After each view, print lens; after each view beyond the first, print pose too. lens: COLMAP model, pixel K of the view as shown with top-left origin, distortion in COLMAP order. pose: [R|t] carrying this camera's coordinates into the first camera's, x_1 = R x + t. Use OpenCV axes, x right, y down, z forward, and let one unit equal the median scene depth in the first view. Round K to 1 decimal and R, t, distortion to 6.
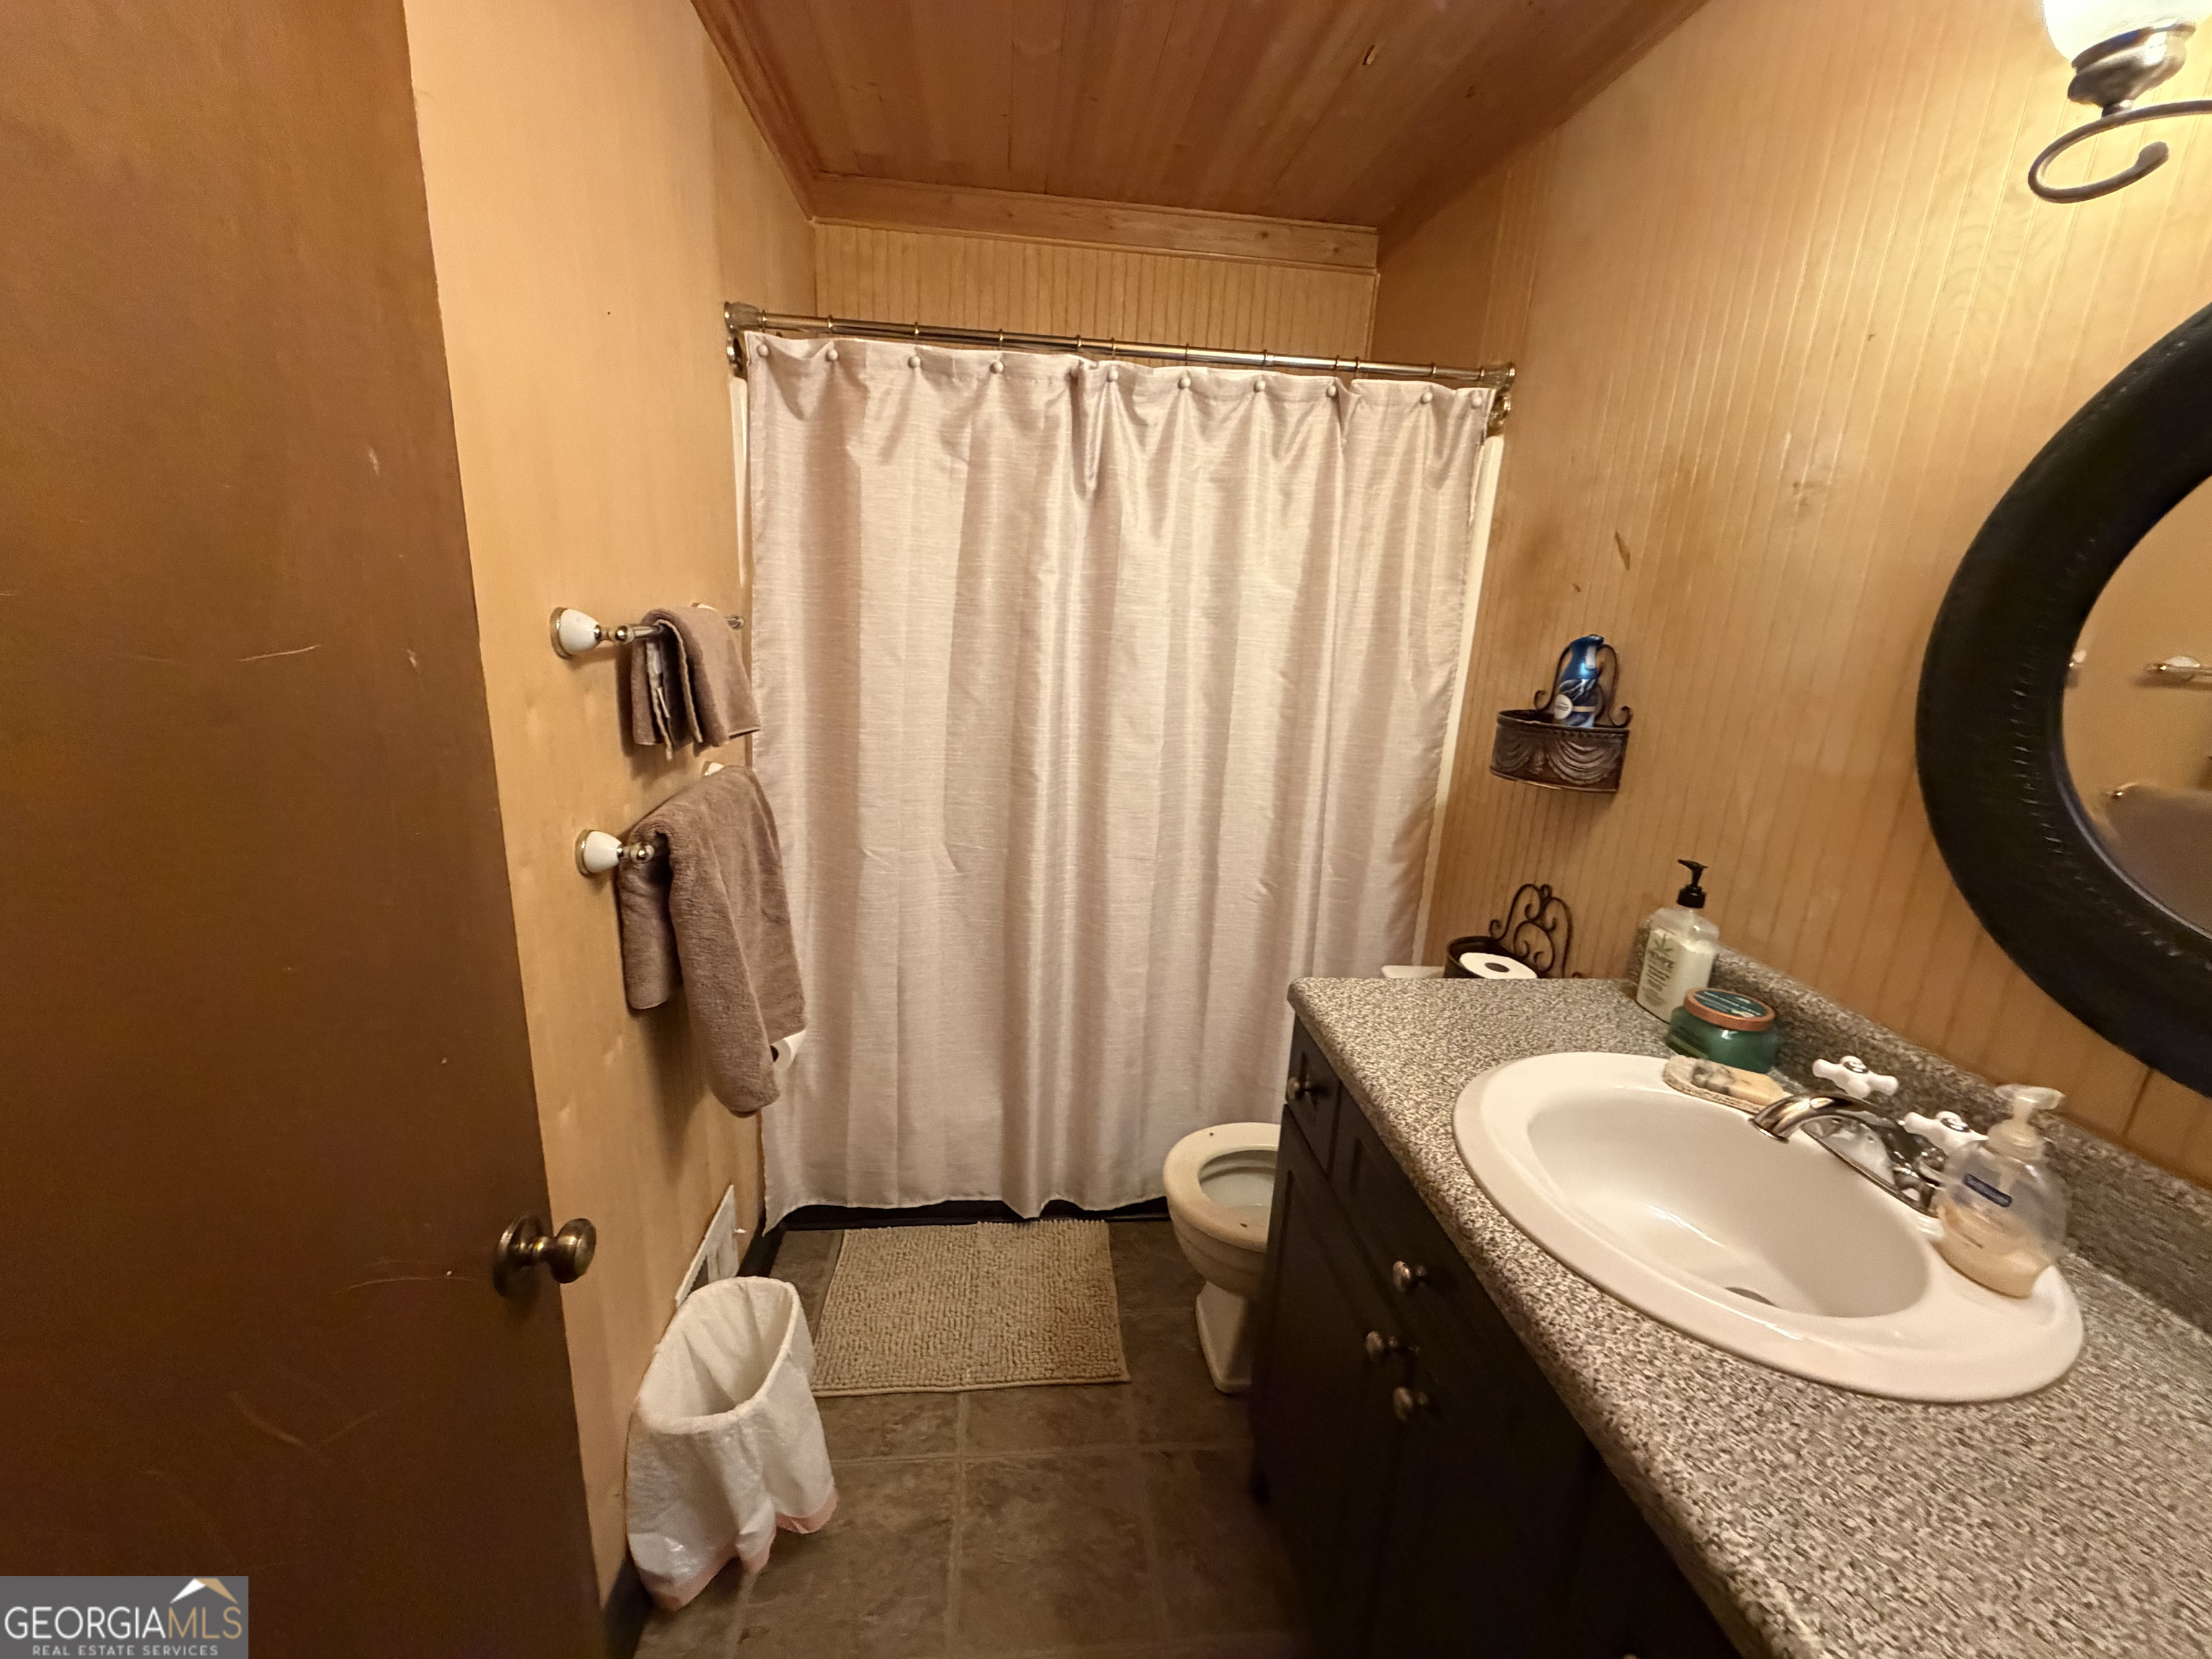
lens RADIAL K [[880.9, 0, 1105.8], [0, 880.9, 829.9], [0, 0, 1]] dist [-0.002998, -0.000329]
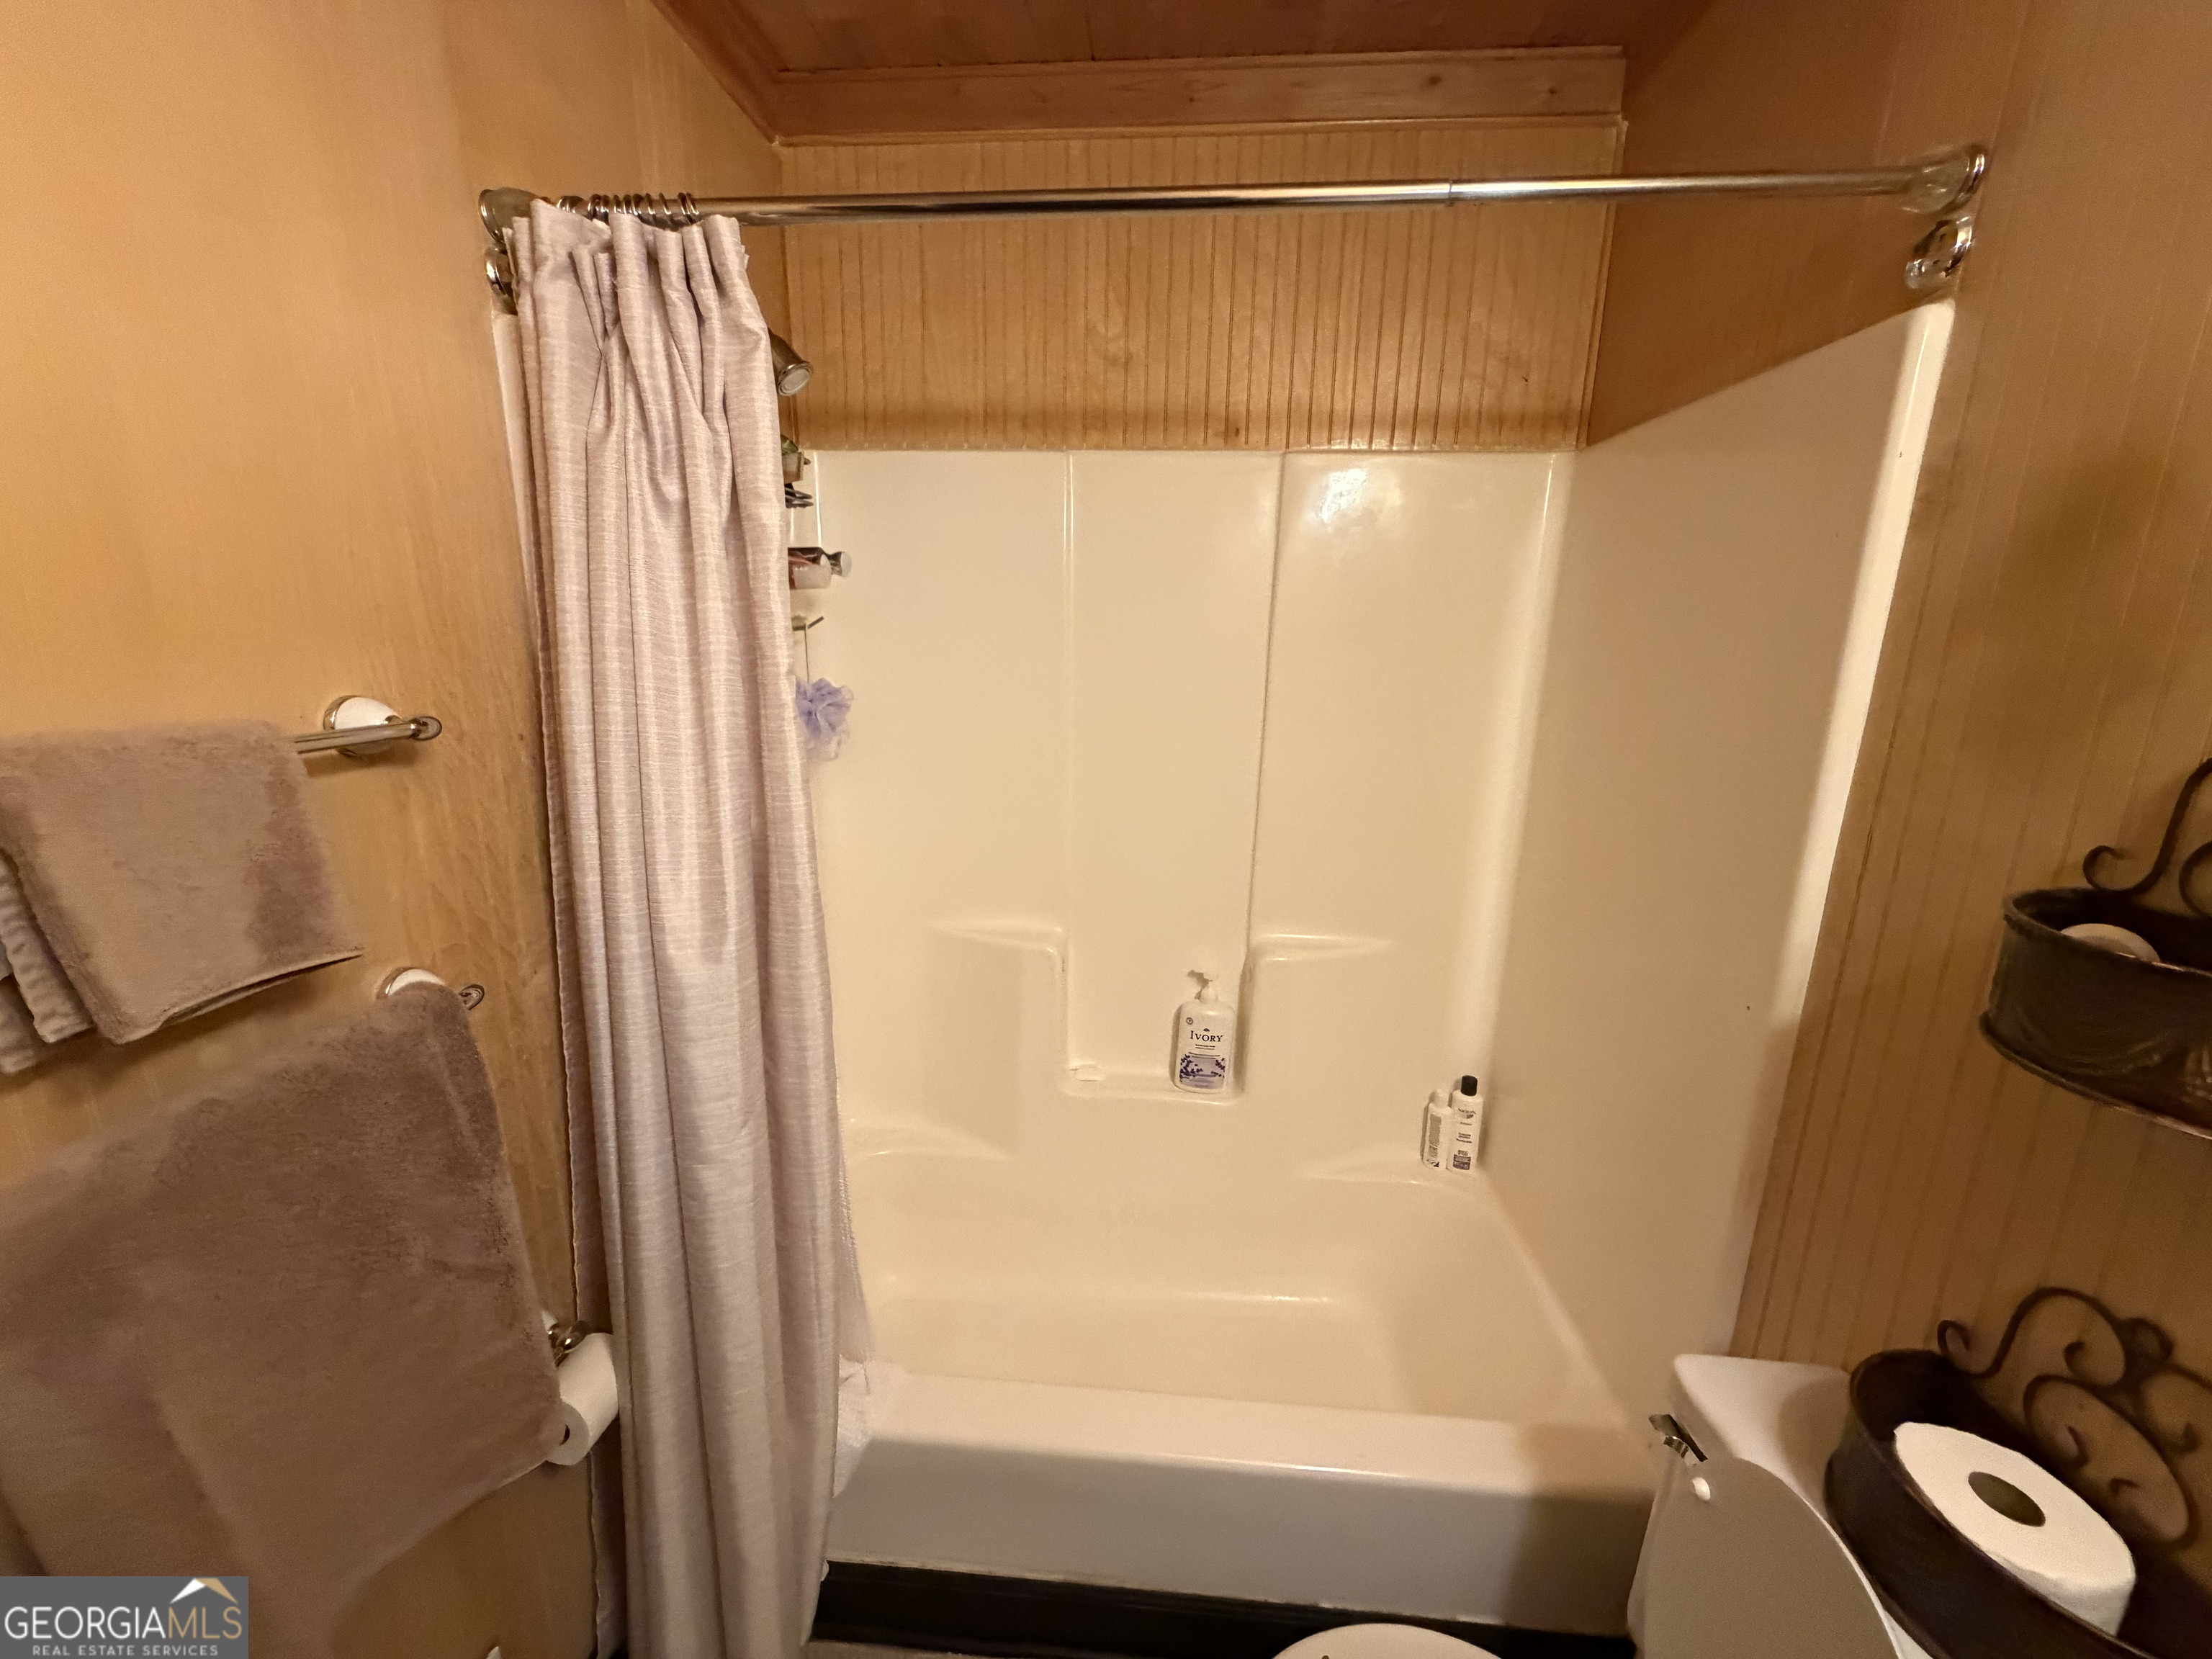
lens RADIAL K [[880.9, 0, 1101.1], [0, 880.9, 830.0], [0, 0, 1]] dist [-0.002998, -0.000329]
pose [[0.982919, 0.007177, -0.183899, 0.069866], [-0.014429, 0.999169, -0.038130, -0.111286], [0.183472, 0.040132, 0.982205, 0.380657]]
